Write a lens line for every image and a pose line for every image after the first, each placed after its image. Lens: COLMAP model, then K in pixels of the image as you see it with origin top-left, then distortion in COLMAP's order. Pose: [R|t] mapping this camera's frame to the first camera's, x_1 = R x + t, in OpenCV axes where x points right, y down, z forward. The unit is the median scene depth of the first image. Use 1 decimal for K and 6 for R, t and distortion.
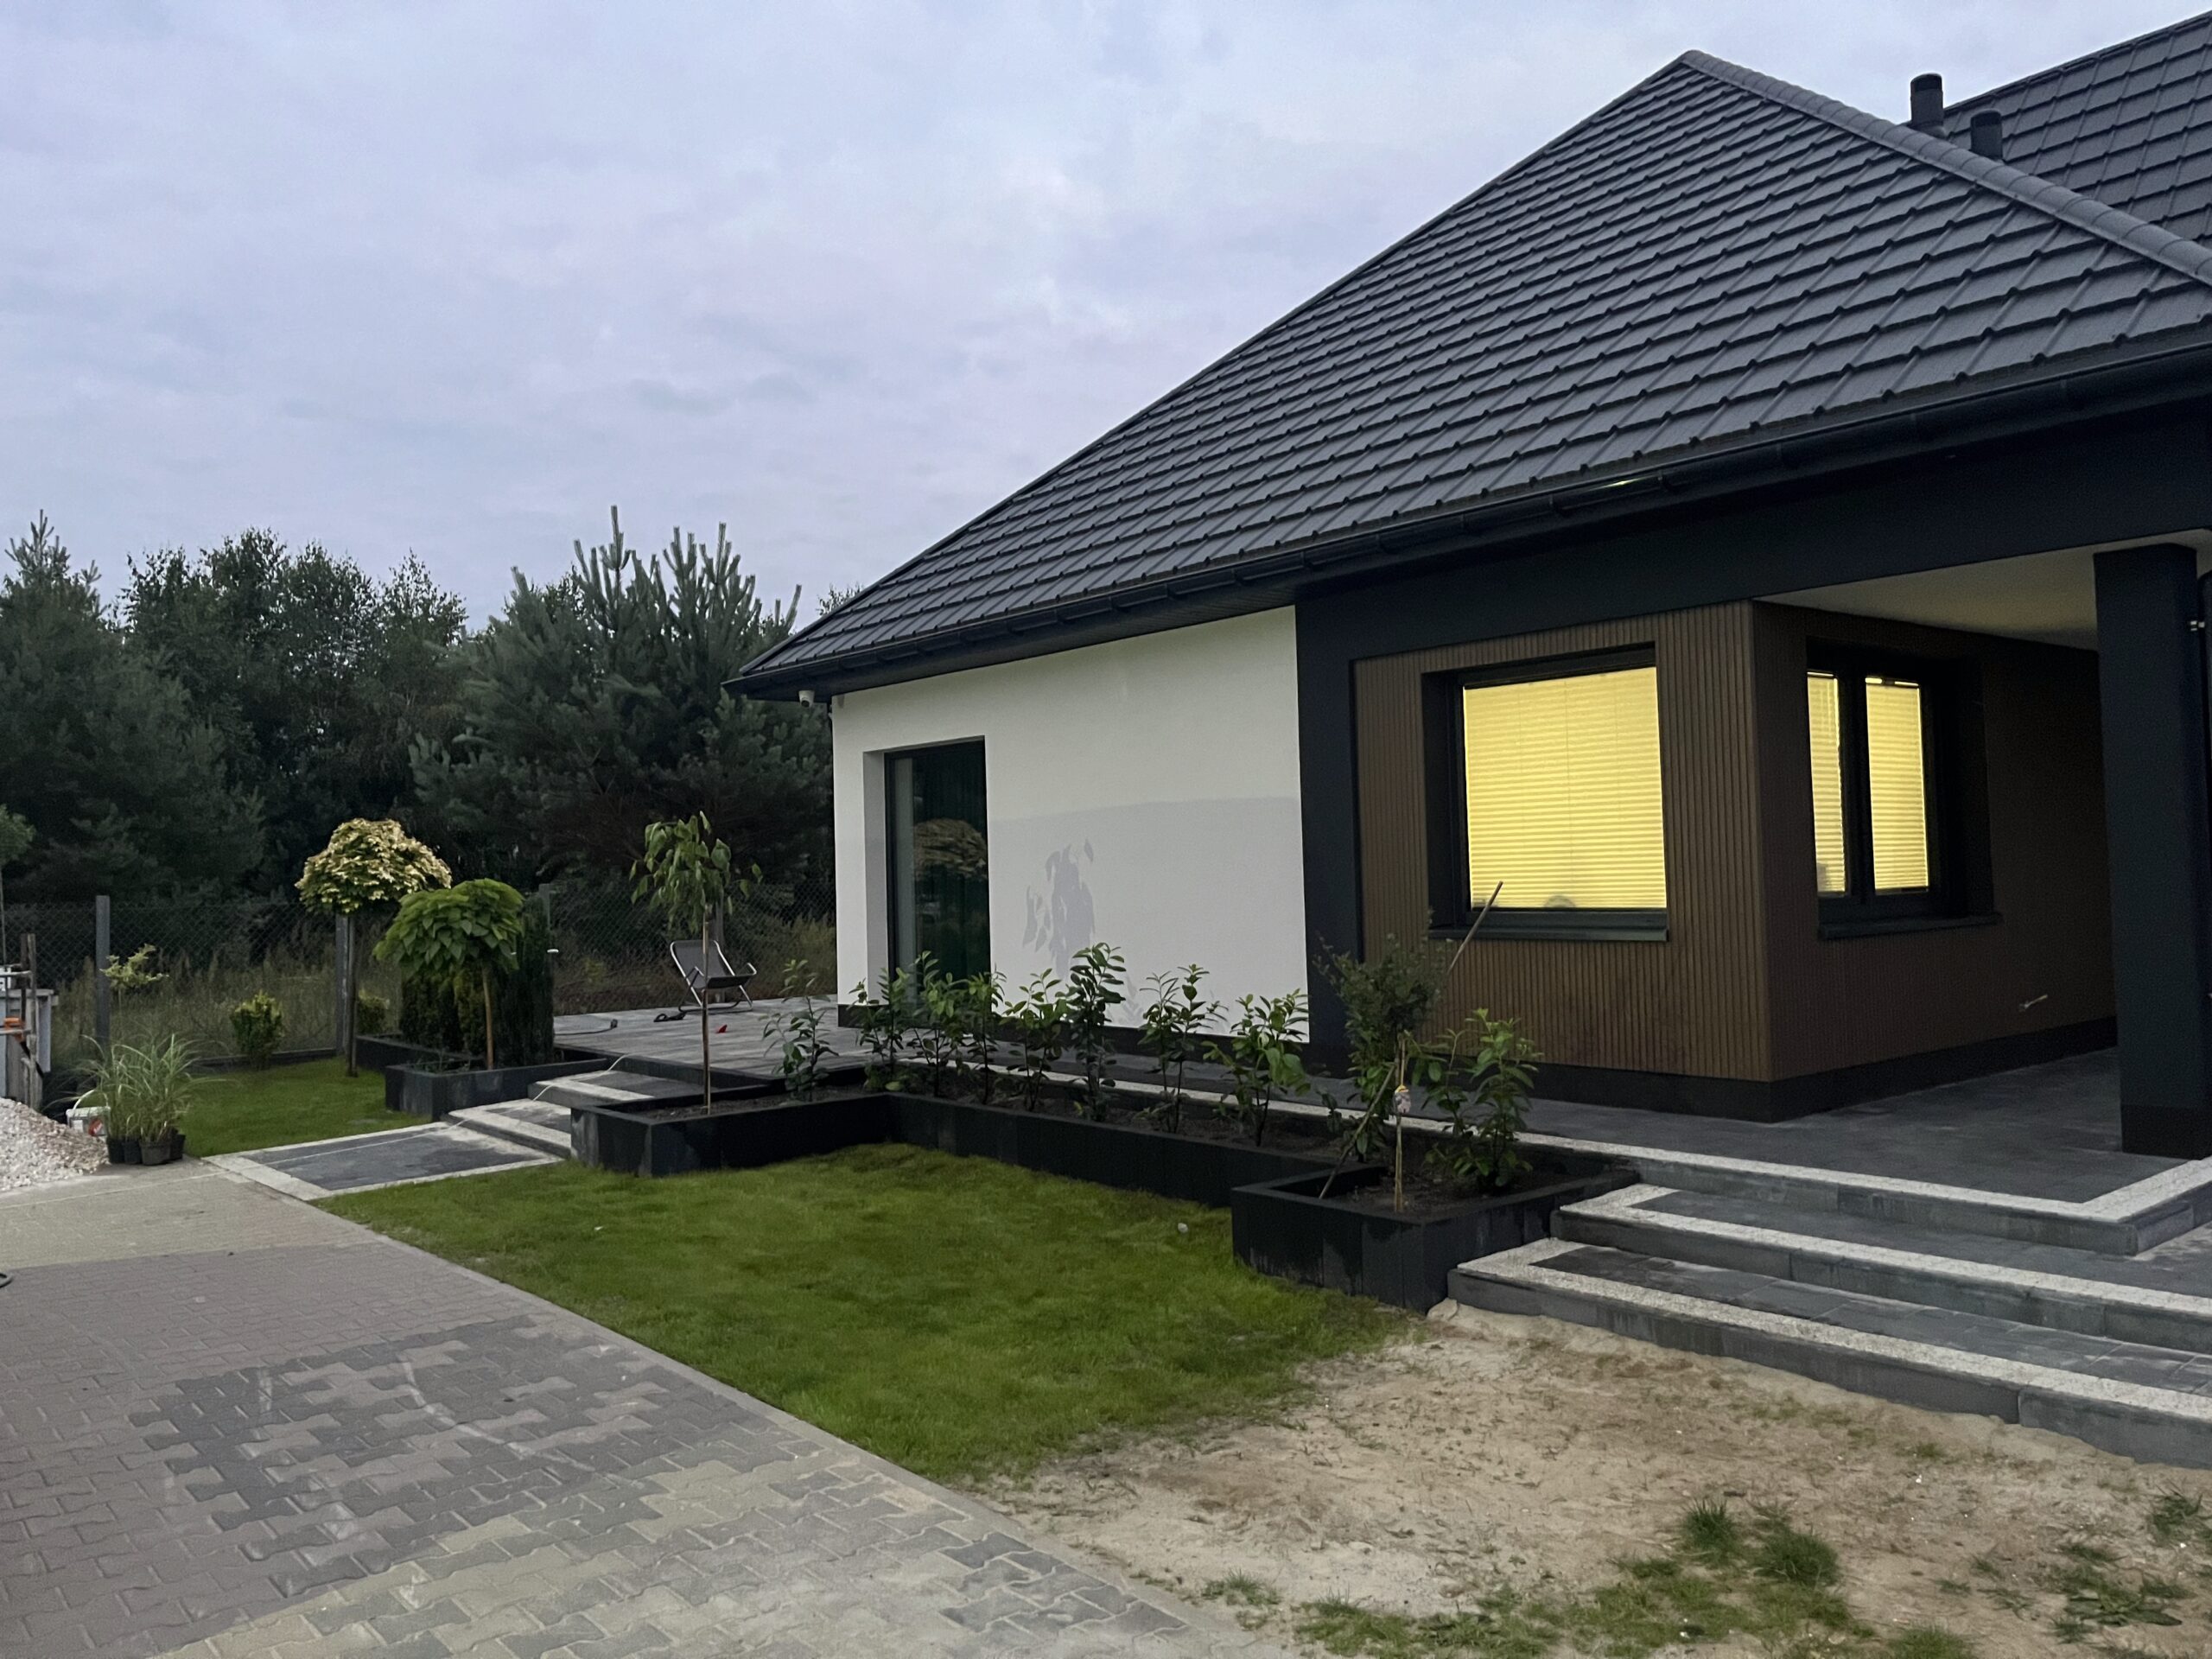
lens RADIAL K [[1670.0, 0, 1109.1], [0, 1670.0, 816.2], [0, 0, 1]] dist [0.066805, -0.092585]
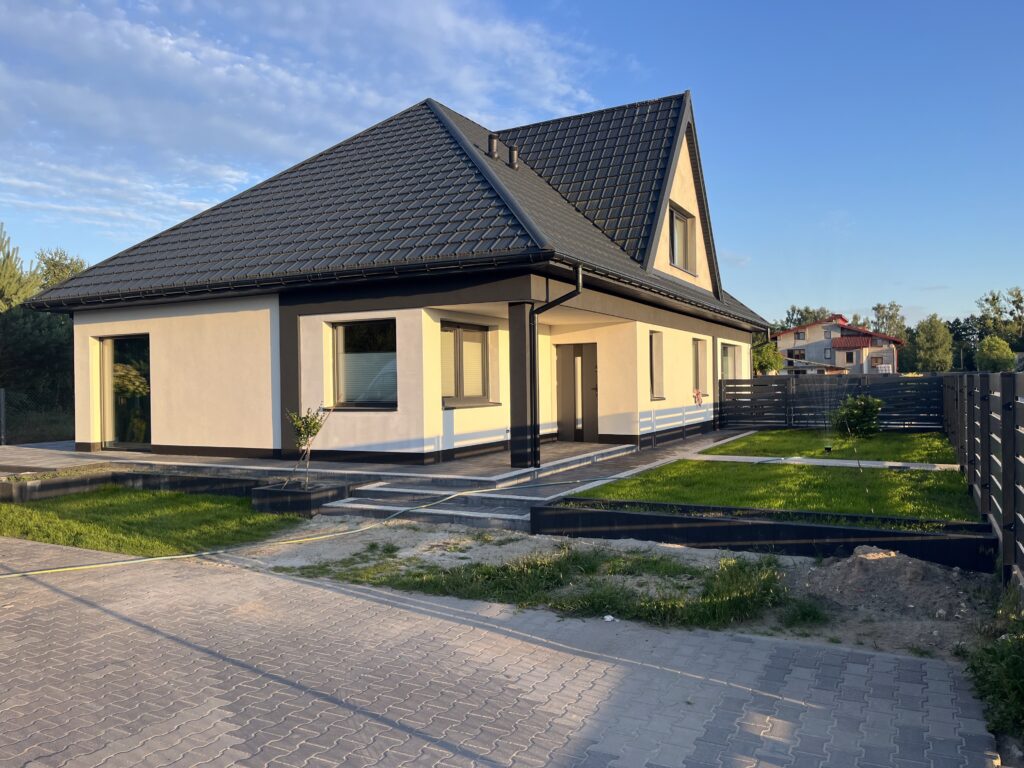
lens RADIAL K [[759.1, 0, 512.0], [0, 759.1, 384.0], [0, 0, 1]] dist [0.014255, 0.001214]
pose [[0.921285, 0.015612, 0.388574, -0.025647], [-0.024515, 0.999538, 0.017966, -0.007340], [-0.388114, -0.026077, 0.921243, -0.381940]]
